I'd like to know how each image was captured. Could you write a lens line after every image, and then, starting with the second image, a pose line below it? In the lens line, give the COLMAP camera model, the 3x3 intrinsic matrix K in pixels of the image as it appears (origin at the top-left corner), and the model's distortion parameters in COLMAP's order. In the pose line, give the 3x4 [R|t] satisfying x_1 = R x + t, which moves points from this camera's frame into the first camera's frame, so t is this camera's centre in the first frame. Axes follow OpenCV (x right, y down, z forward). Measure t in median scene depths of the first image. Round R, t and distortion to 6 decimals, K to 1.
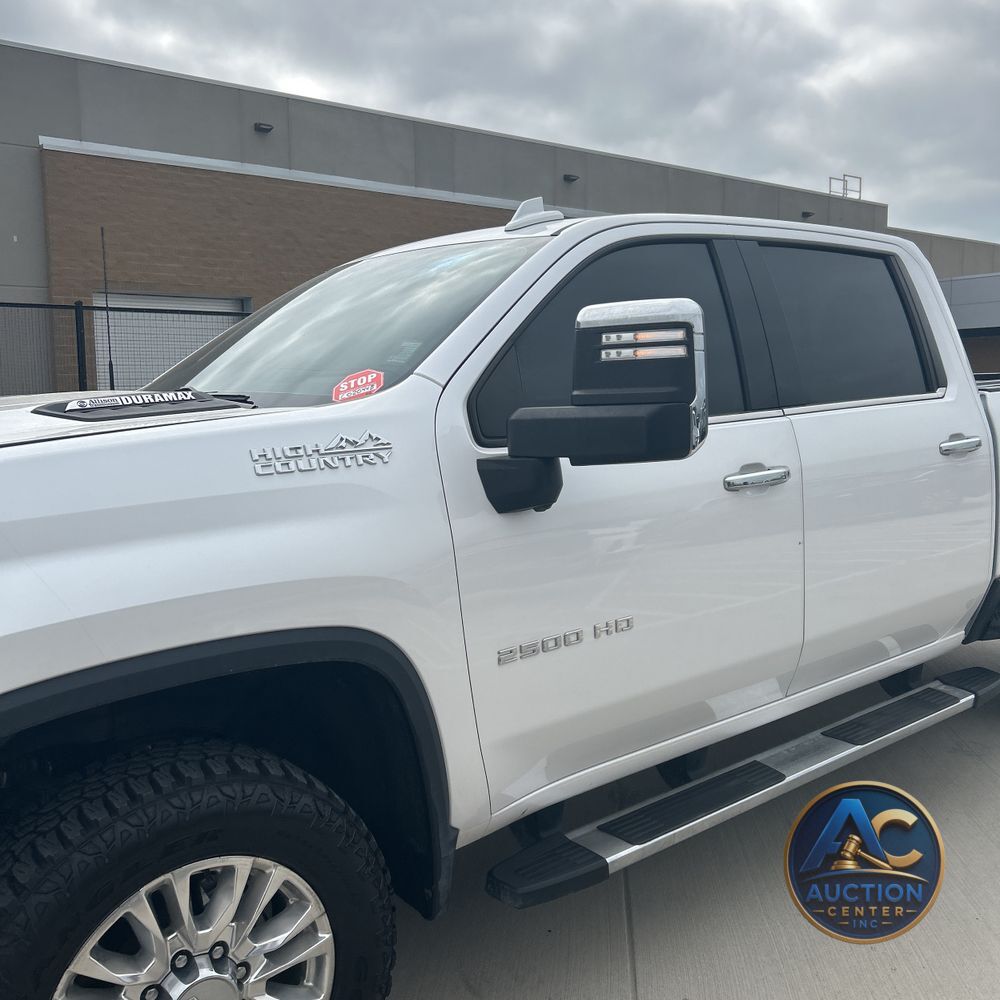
lens RADIAL K [[1012.5, 0, 487.7], [0, 1012.5, 498.4], [0, 0, 1]] dist [0.060204, -0.086010]
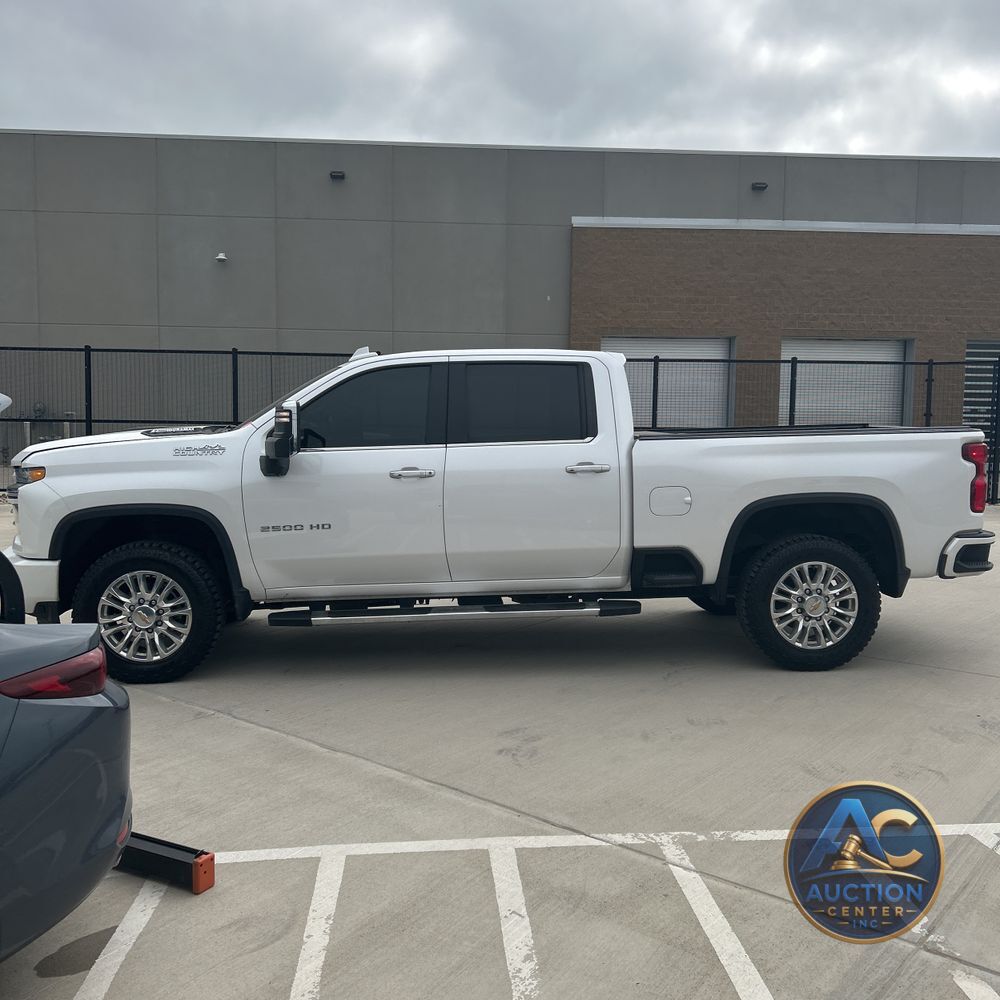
lens RADIAL K [[1007.0, 0, 479.0], [0, 1007.0, 489.5], [0, 0, 1]] dist [0.159868, -0.357247]
pose [[0.819167, 0.067033, -0.569624, 1.360695], [-0.084290, 0.996433, -0.003956, 0.009252], [0.567327, 0.051254, 0.821896, -0.612276]]
